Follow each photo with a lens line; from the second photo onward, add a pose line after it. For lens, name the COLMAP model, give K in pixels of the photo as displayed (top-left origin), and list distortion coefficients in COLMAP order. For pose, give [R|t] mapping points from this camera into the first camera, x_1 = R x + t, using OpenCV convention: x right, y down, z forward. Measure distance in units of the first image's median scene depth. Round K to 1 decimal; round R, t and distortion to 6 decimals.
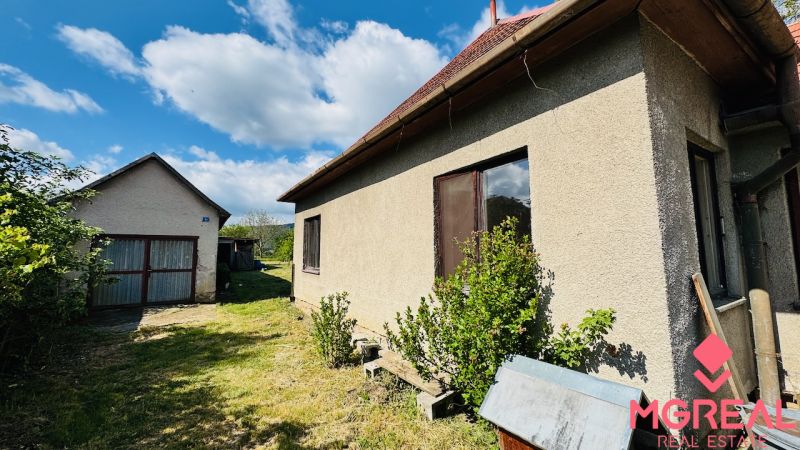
lens RADIAL K [[328.5, 0, 400.0], [0, 328.5, 225.0], [0, 0, 1]] dist [0.000031, -0.000087]
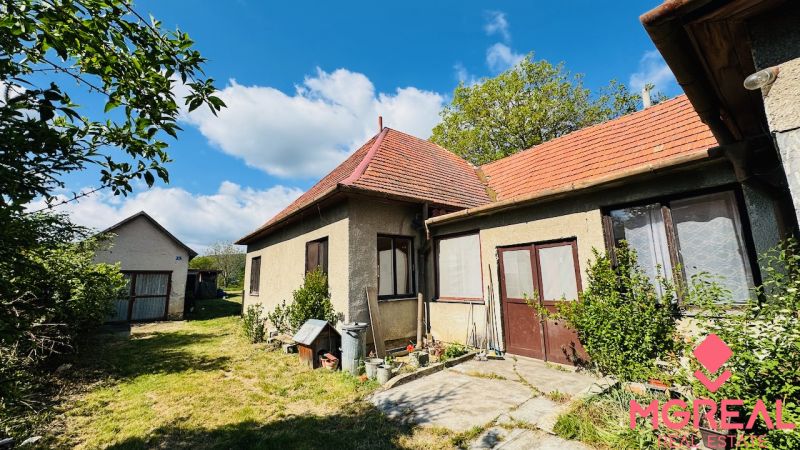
lens RADIAL K [[328.5, 0, 400.0], [0, 328.5, 225.0], [0, 0, 1]] dist [0.000031, -0.000087]
pose [[0.996818, -0.000094, 0.079714, 0.227086], [0.006695, 0.996564, -0.082549, -0.036882], [-0.079432, 0.082820, 0.993394, -0.462300]]
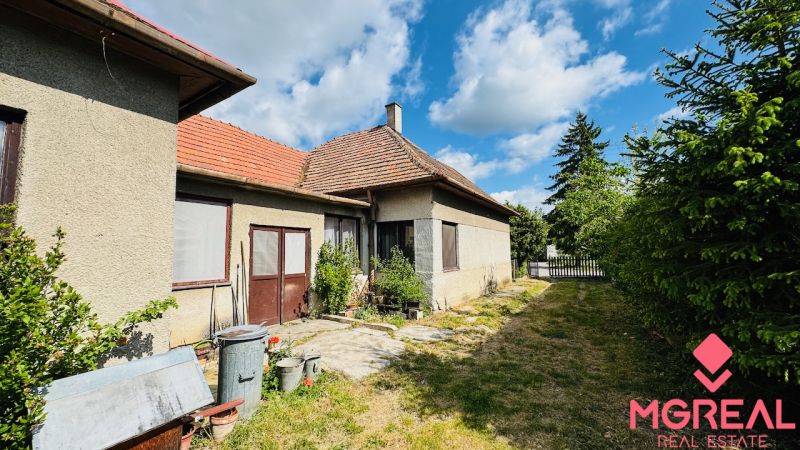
lens RADIAL K [[328.5, 0, 400.0], [0, 328.5, 225.0], [0, 0, 1]] dist [0.000031, -0.000087]
pose [[-0.427346, 0.102178, 0.898296, -0.241743], [-0.047719, 0.989659, -0.135272, 0.028940], [-0.902828, -0.100674, -0.418051, 0.201648]]
